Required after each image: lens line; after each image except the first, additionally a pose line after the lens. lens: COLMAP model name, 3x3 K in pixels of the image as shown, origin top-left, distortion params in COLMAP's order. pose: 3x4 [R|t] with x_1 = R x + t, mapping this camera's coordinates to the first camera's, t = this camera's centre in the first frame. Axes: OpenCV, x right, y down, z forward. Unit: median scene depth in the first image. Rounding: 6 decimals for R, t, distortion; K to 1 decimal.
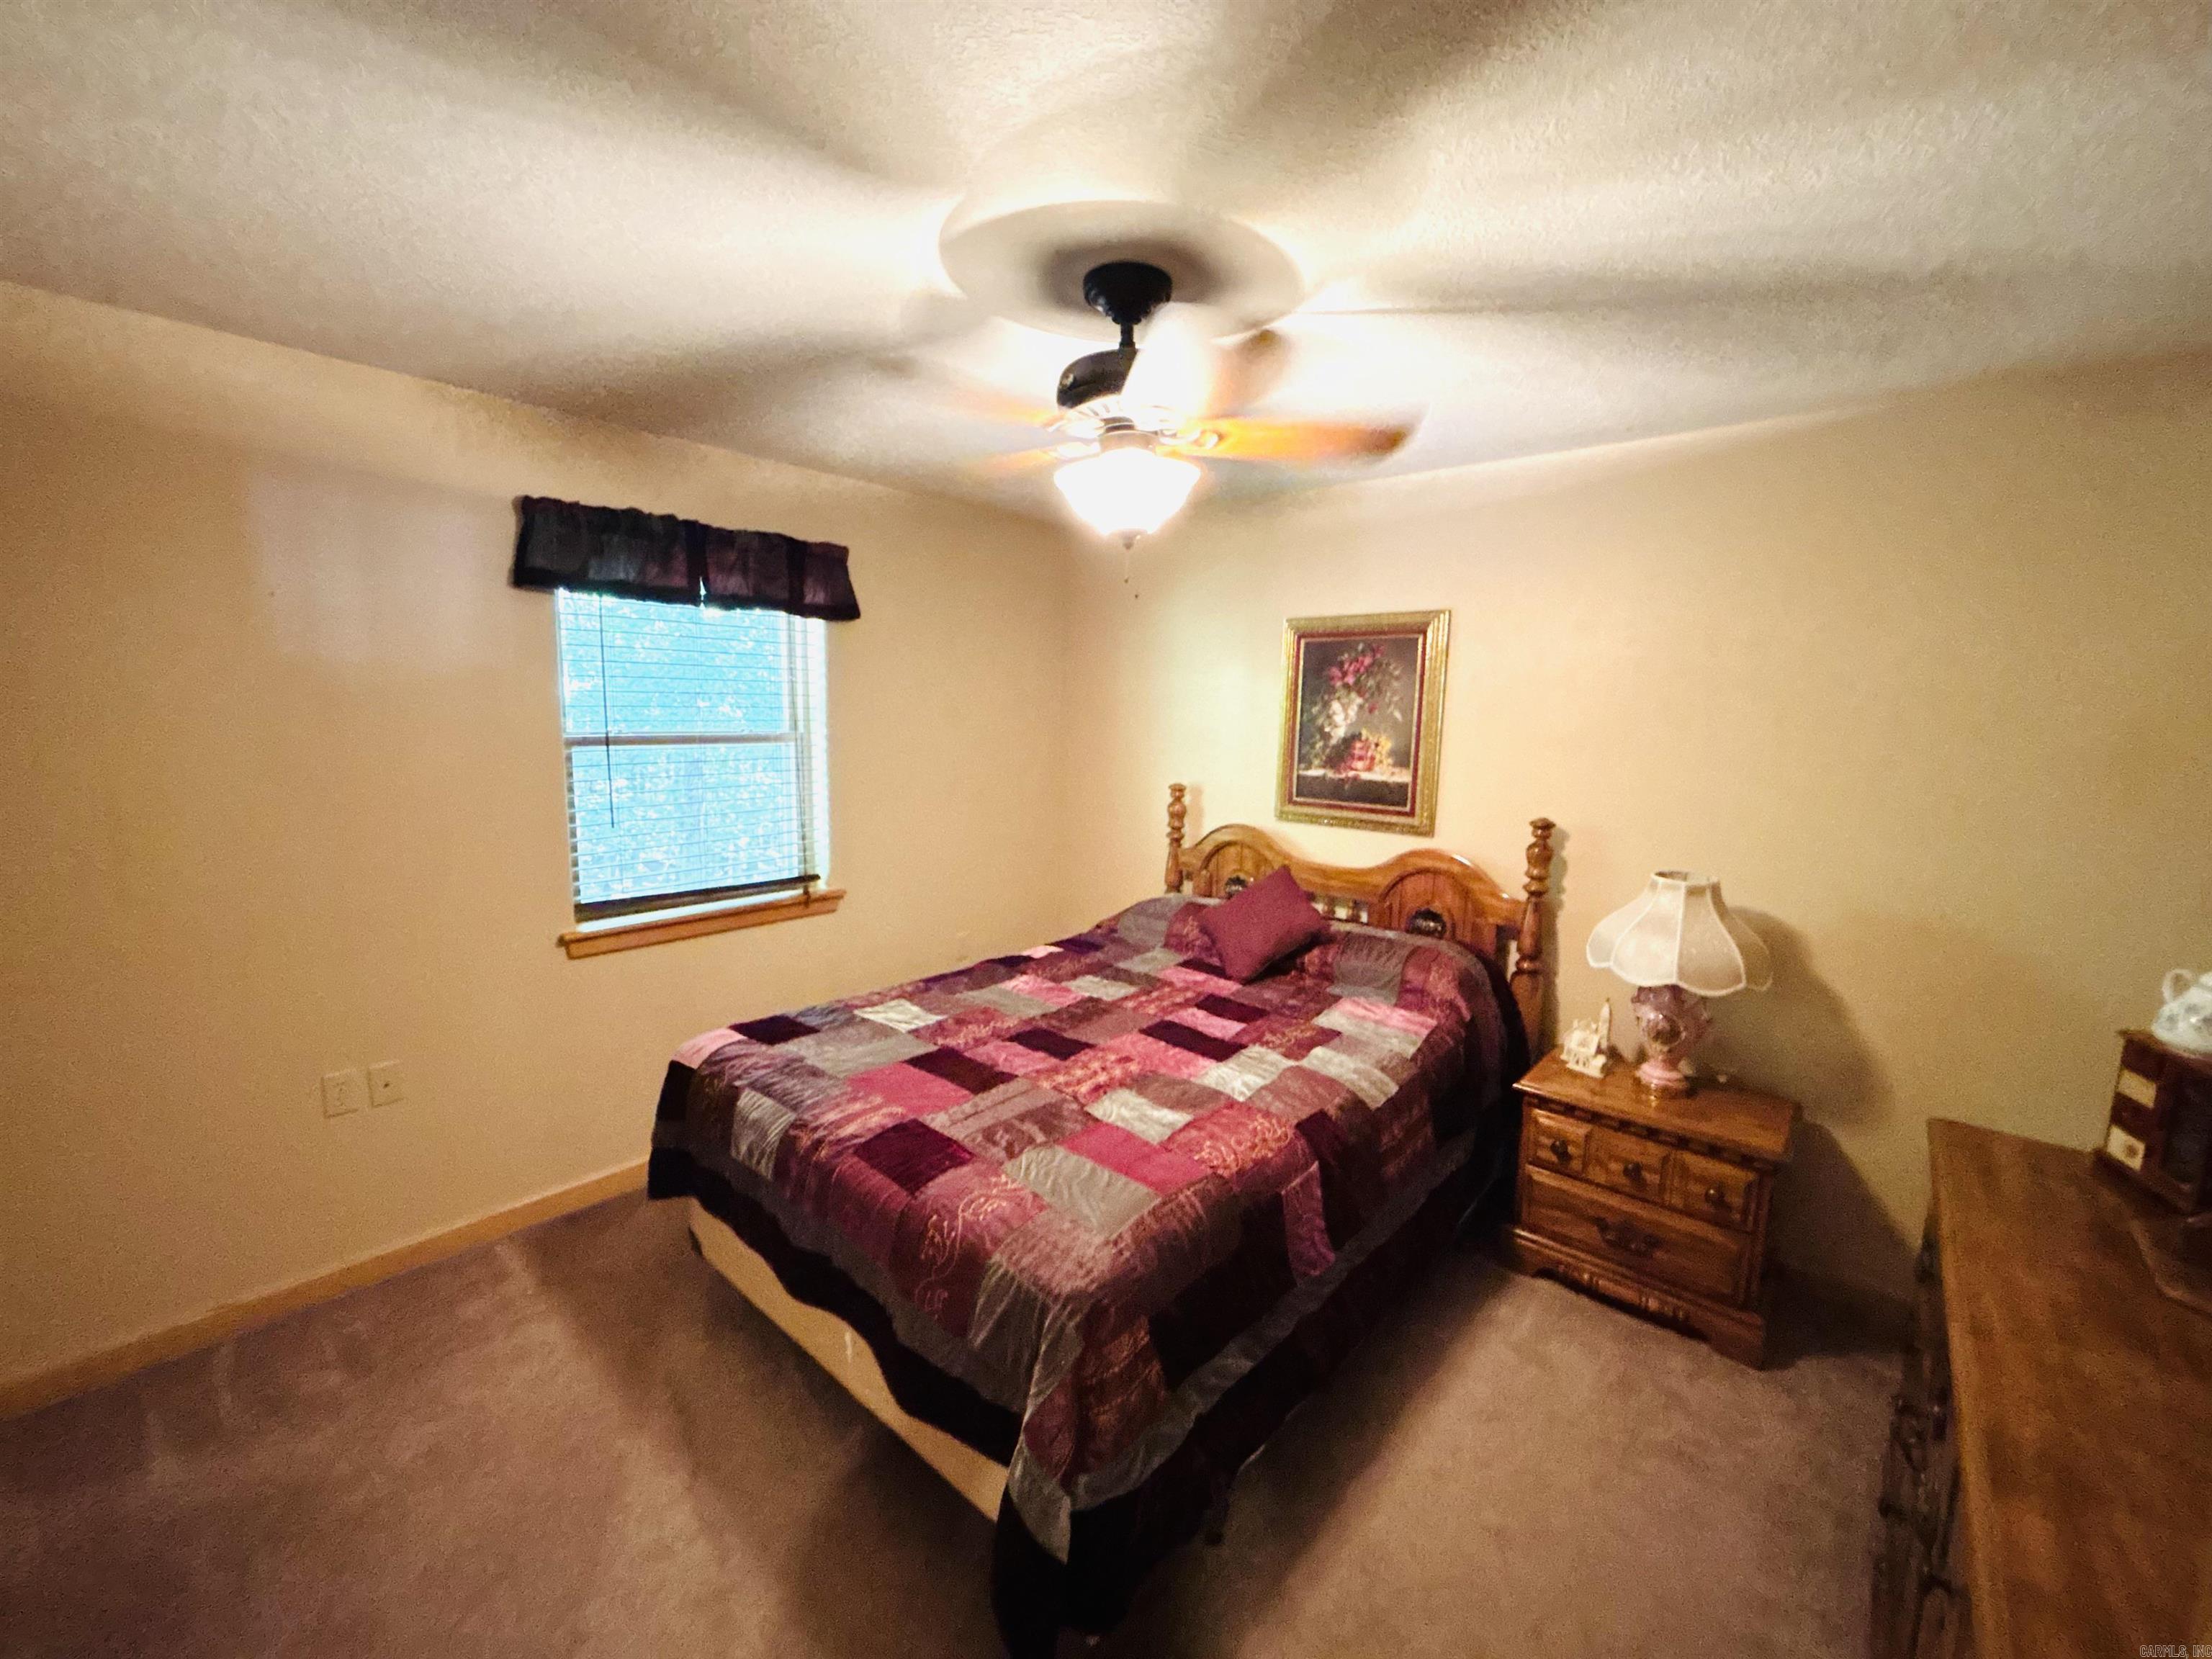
lens RADIAL K [[893.8, 0, 1104.4], [0, 893.8, 820.4], [0, 0, 1]] dist [0.000734, -0.000767]
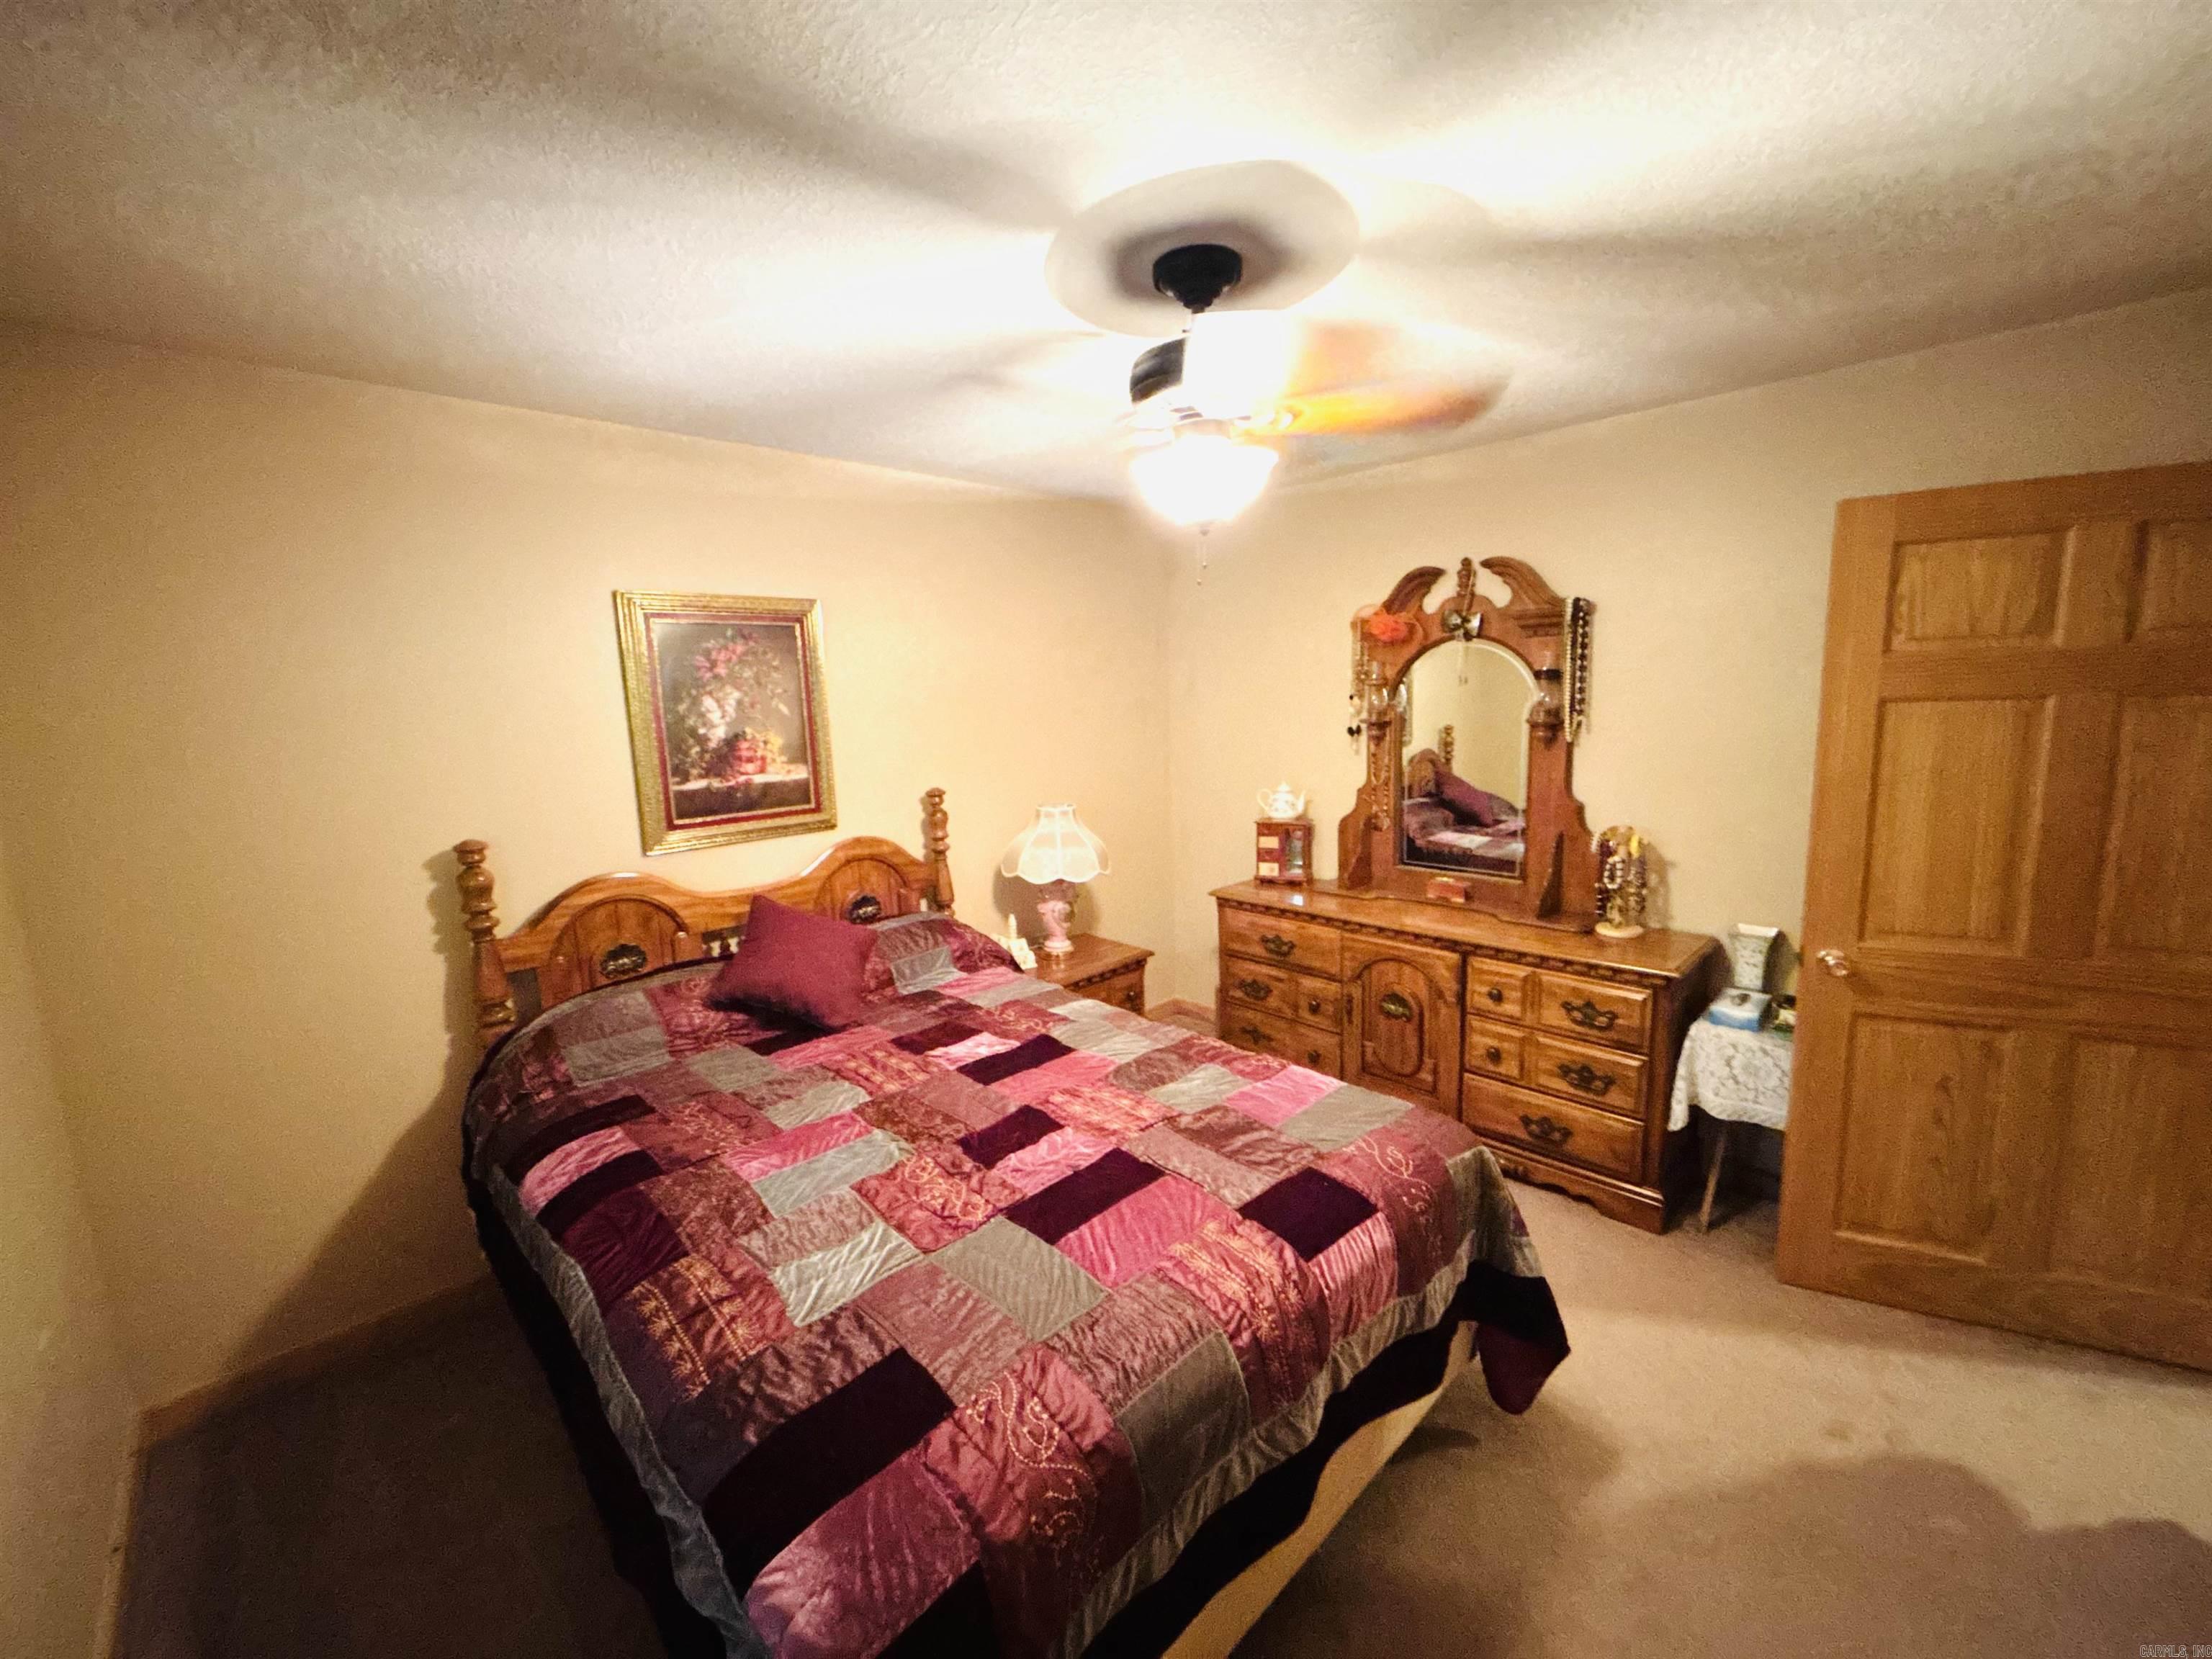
lens RADIAL K [[893.8, 0, 1104.4], [0, 893.8, 820.4], [0, 0, 1]] dist [0.000734, -0.000767]
pose [[0.067265, -0.167661, 0.983547, -0.587772], [0.162087, 0.974521, 0.155037, -0.095226], [-0.984481, 0.148992, 0.092727, 0.609190]]
